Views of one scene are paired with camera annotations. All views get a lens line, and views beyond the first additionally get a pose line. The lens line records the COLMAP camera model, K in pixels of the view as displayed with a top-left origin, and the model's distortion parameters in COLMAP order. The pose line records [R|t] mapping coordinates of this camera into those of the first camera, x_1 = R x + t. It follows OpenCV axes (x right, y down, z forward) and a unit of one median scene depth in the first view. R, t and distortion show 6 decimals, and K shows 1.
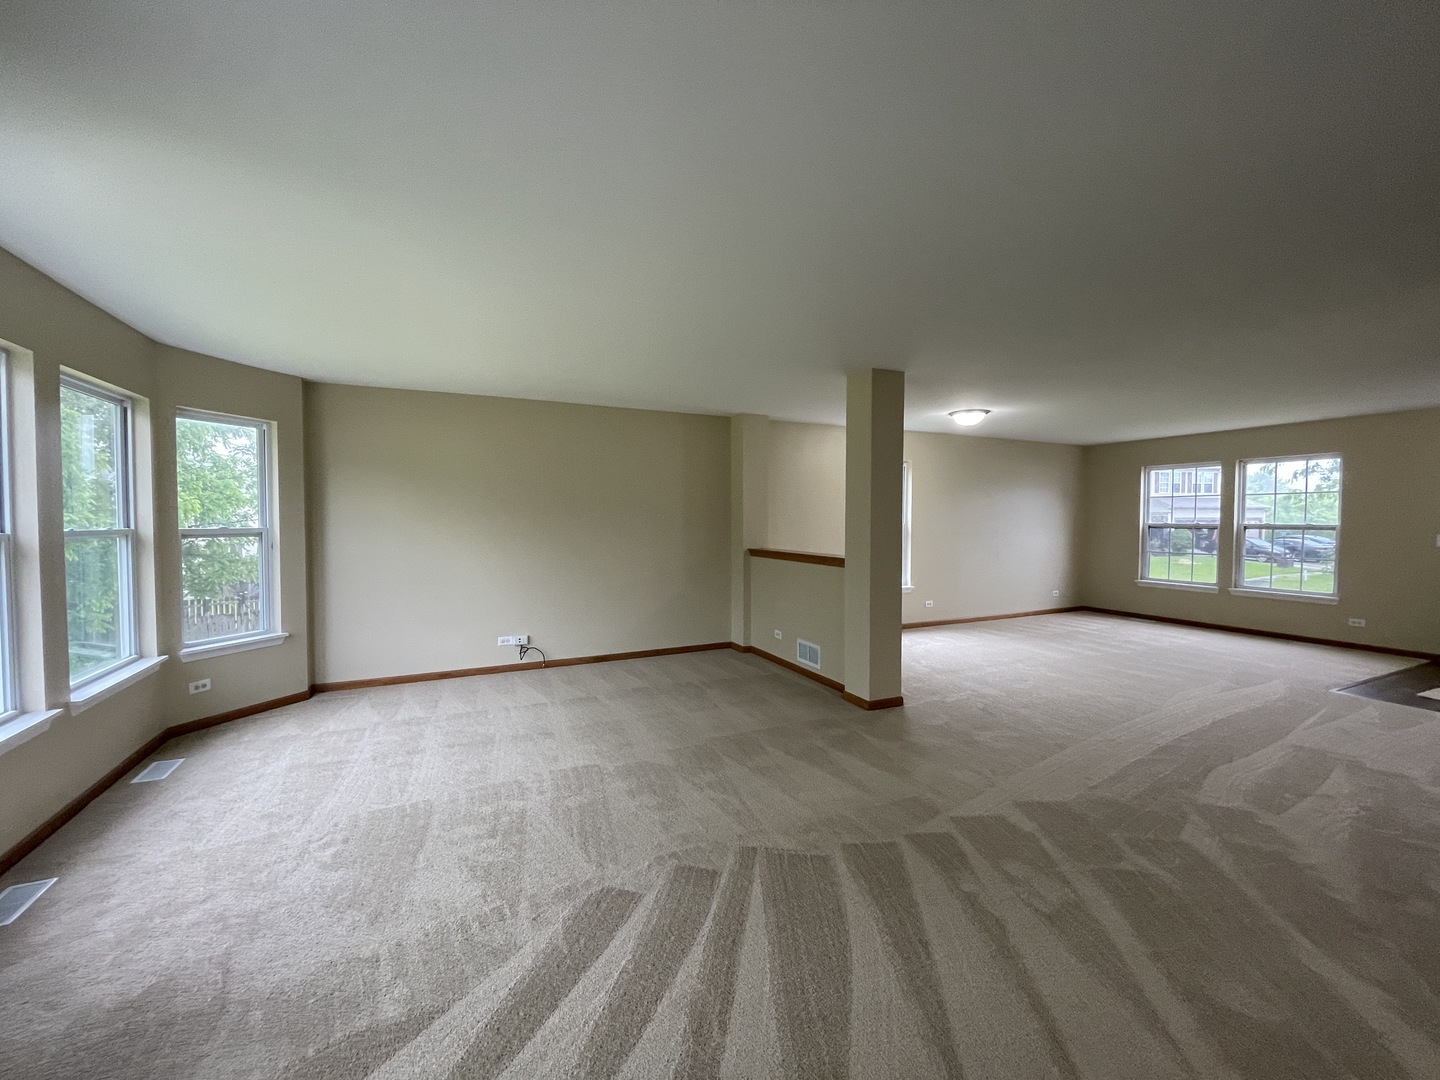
lens RADIAL K [[583.3, 0, 715.0], [0, 583.3, 537.7], [0, 0, 1]] dist [-0.000151, 0.000020]
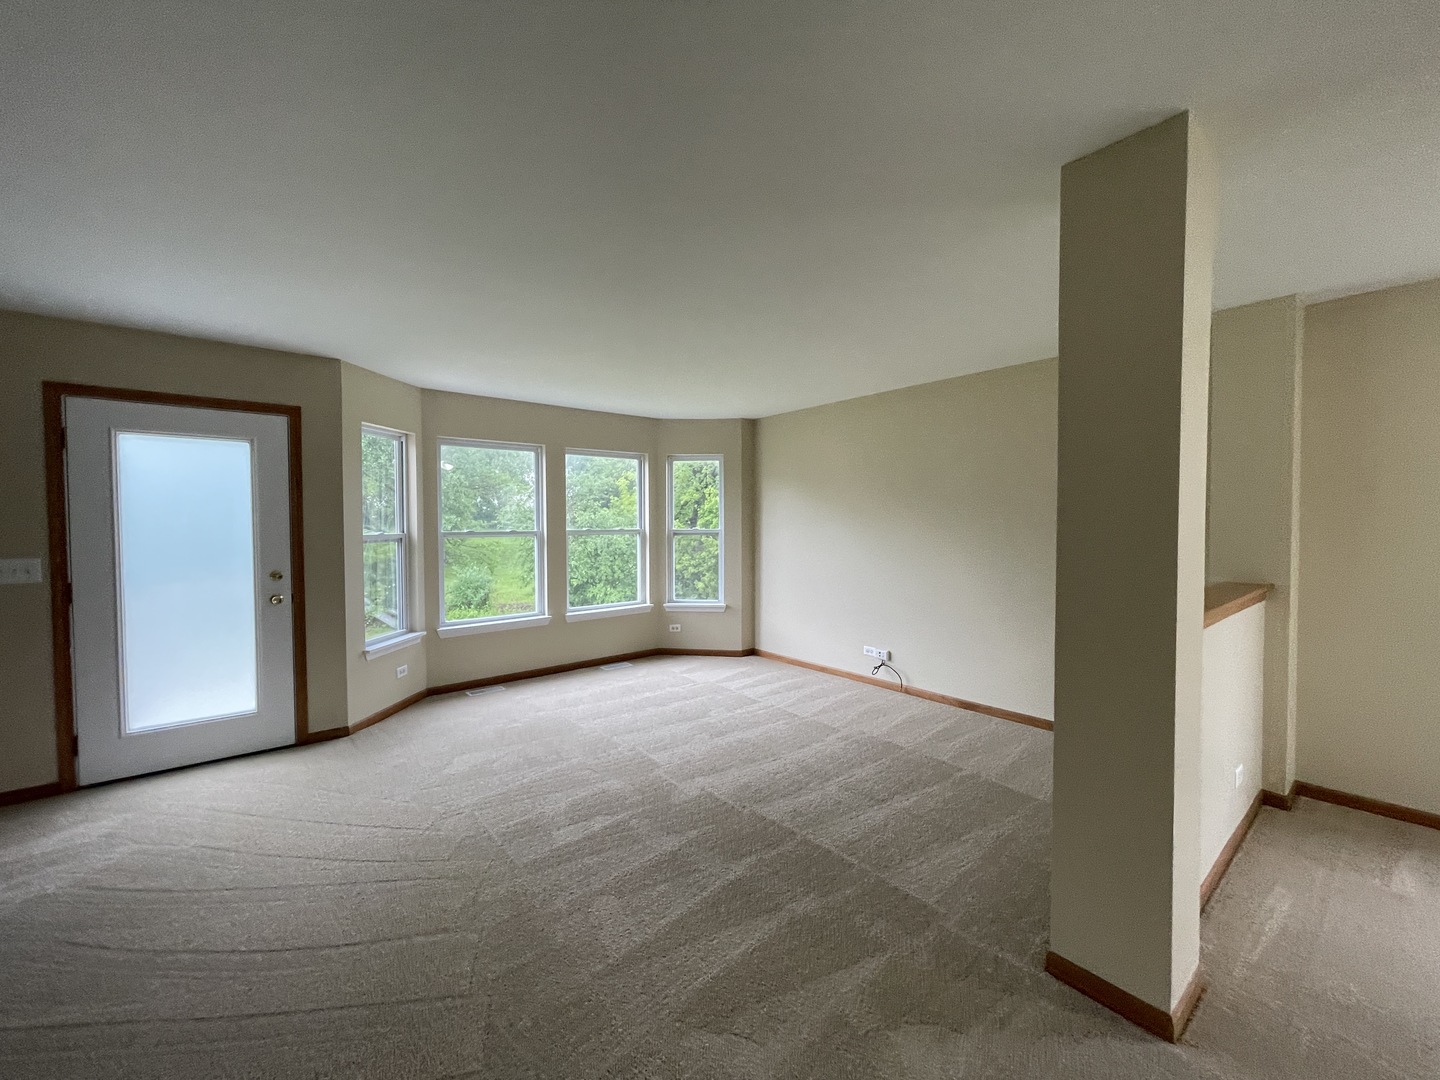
lens RADIAL K [[576.5, 0, 712.2], [0, 576.5, 537.7], [0, 0, 1]] dist [-0.000026, 0.000006]
pose [[0.242152, 0.028296, -0.969826, 0.659609], [-0.027134, 0.999381, 0.022383, -0.030138], [0.969859, 0.020895, 0.242770, 0.705249]]
